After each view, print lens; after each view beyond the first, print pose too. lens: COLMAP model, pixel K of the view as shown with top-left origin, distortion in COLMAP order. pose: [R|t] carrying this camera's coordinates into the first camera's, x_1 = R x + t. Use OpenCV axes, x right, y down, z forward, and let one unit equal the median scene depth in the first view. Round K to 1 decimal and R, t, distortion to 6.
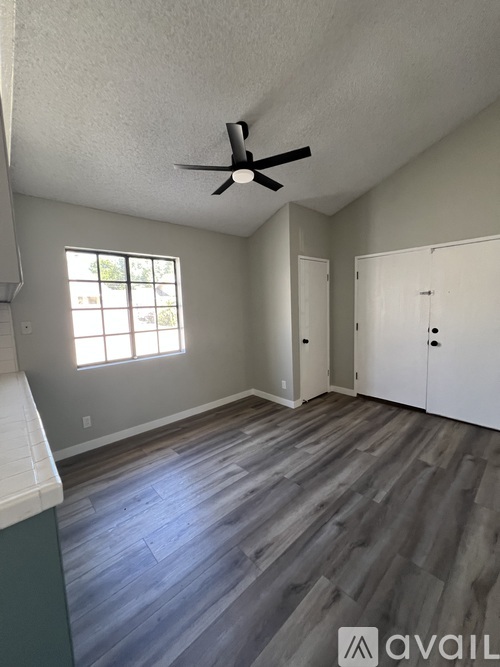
lens RADIAL K [[268.5, 0, 250.0], [0, 268.5, 333.5], [0, 0, 1]] dist [-0.001849, 0.000165]
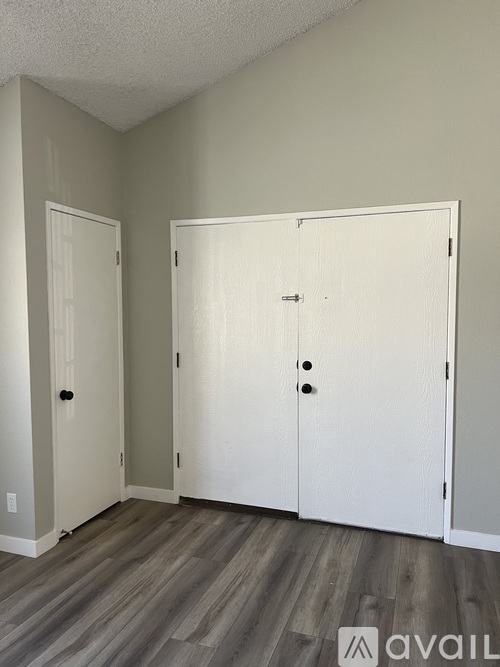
lens RADIAL K [[507.2, 0, 250.0], [0, 507.2, 333.5], [0, 0, 1]] dist [0.029925, -0.004700]
pose [[0.880476, 0.008976, 0.474006, 0.086404], [0.025852, 0.997424, -0.066909, -0.009388], [-0.473386, 0.071166, 0.877976, 0.129349]]
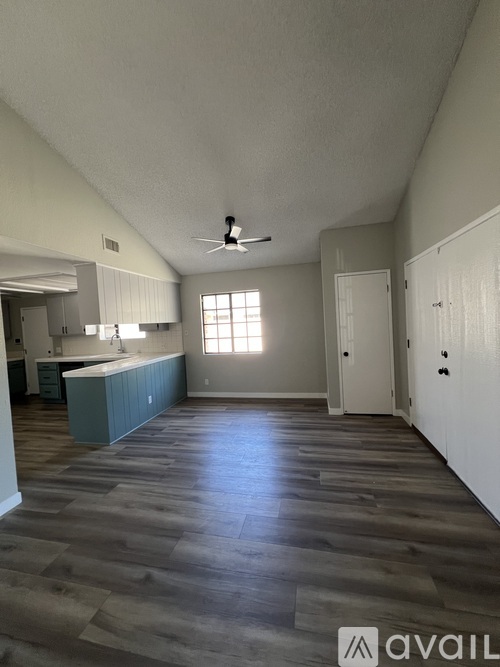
lens RADIAL K [[266.7, 0, 250.0], [0, 266.7, 333.5], [0, 0, 1]] dist [0.002225, 0.000351]
pose [[0.563877, 0.035711, -0.825086, 0.982063], [-0.053076, 0.998566, 0.006946, -0.044624], [0.824151, 0.039875, 0.564964, 0.125097]]
